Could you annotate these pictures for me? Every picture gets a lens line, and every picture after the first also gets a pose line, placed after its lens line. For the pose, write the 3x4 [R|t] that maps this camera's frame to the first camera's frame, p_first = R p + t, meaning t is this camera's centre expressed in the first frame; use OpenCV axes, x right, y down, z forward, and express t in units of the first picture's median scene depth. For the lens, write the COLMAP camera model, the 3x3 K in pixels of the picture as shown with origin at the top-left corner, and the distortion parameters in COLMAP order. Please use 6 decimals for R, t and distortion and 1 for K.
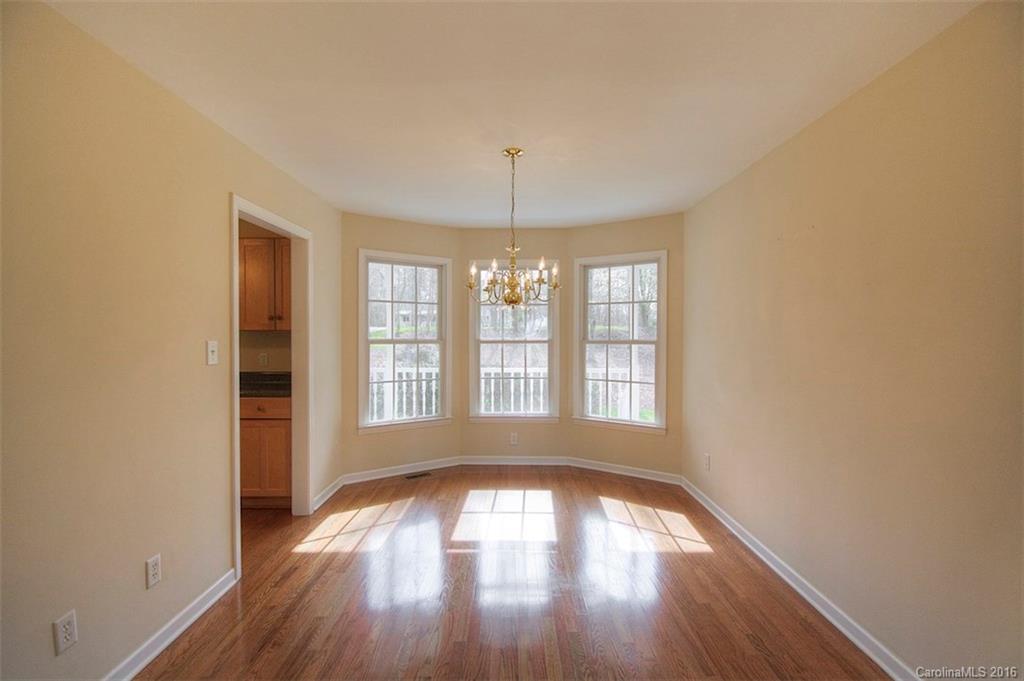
lens RADIAL K [[453.1, 0, 512.0], [0, 453.1, 340.5], [0, 0, 1]] dist [-0.018924, -0.000451]
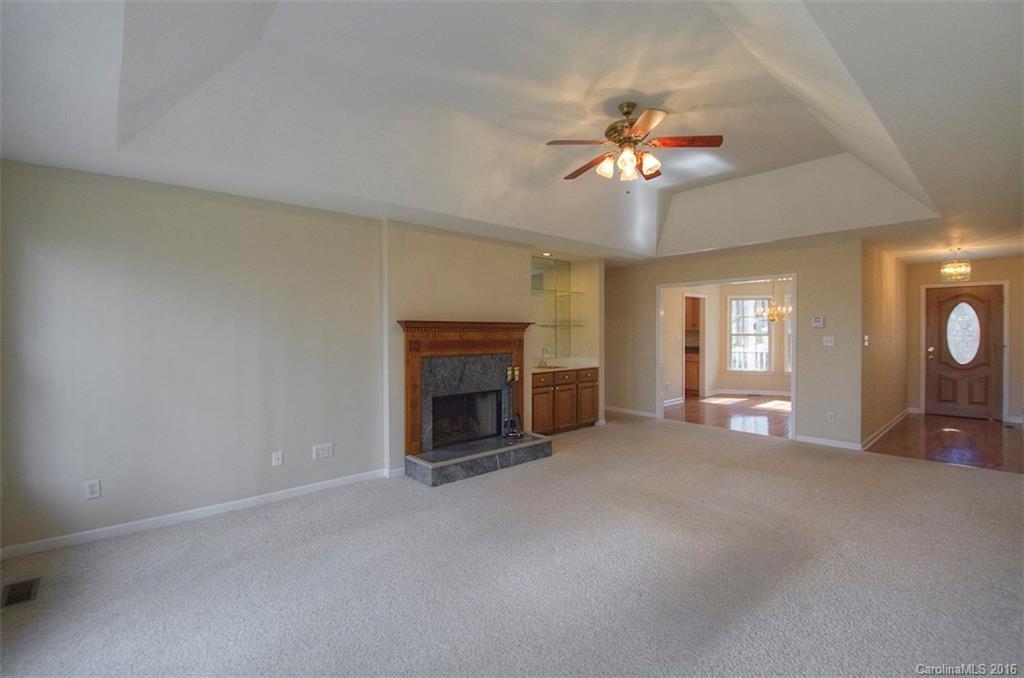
lens RADIAL K [[452.6, 0, 520.1], [0, 452.6, 334.5], [0, 0, 1]] dist [0.002595, -0.019899]
pose [[0.675050, 0.002761, -0.737767, 0.807807], [-0.008599, 0.999955, -0.004126, 0.026625], [0.737722, 0.009130, 0.675043, -1.671692]]
